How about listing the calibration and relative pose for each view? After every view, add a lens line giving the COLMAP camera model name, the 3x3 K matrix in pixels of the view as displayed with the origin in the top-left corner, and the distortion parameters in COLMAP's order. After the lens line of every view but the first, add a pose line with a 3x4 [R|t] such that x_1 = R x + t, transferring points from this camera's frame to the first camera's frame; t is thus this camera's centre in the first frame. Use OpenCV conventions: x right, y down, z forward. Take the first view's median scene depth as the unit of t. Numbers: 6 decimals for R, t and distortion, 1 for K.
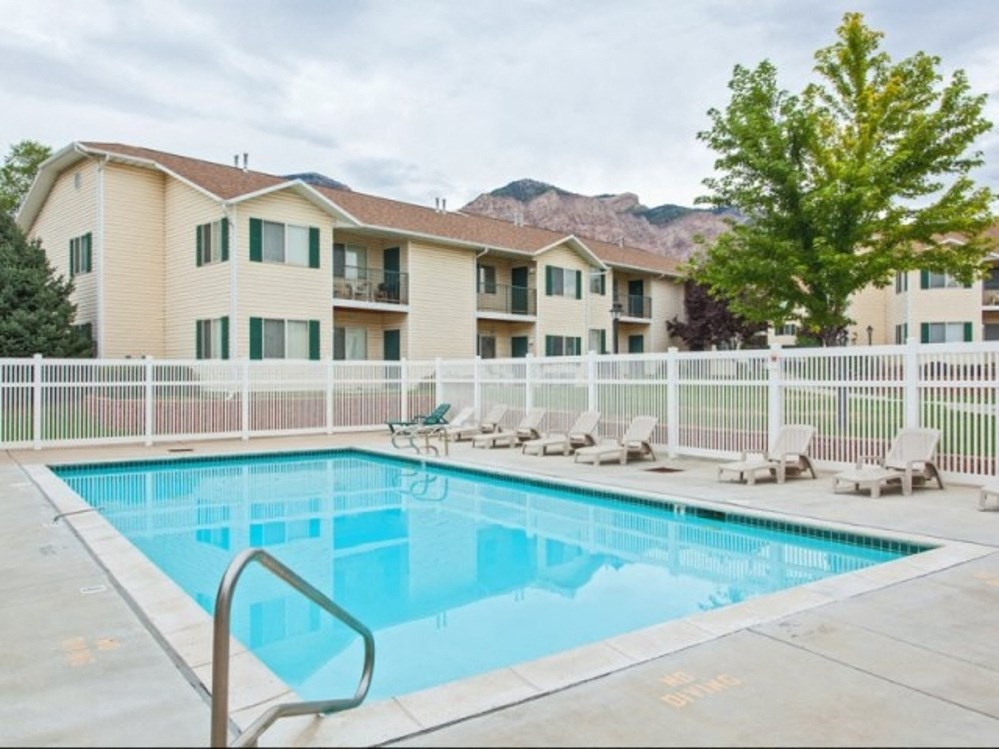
lens RADIAL K [[777.9, 0, 499.5], [0, 777.9, 374.1], [0, 0, 1]] dist [-0.007096, -0.006412]
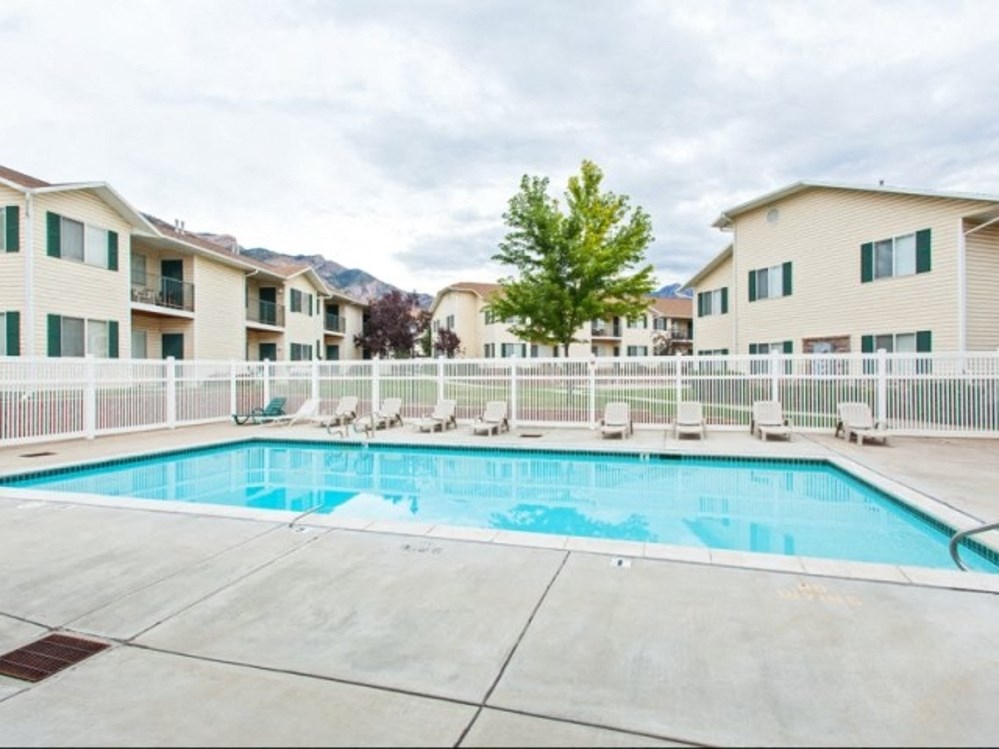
lens RADIAL K [[538.1, 0, 498.9], [0, 538.1, 373.5], [0, 0, 1]] dist [0.007394, -0.000099]
pose [[0.797604, 0.001470, 0.603179, -0.236869], [-0.000676, 0.999999, -0.001544, 0.001768], [-0.603180, 0.000823, 0.797604, 0.103278]]
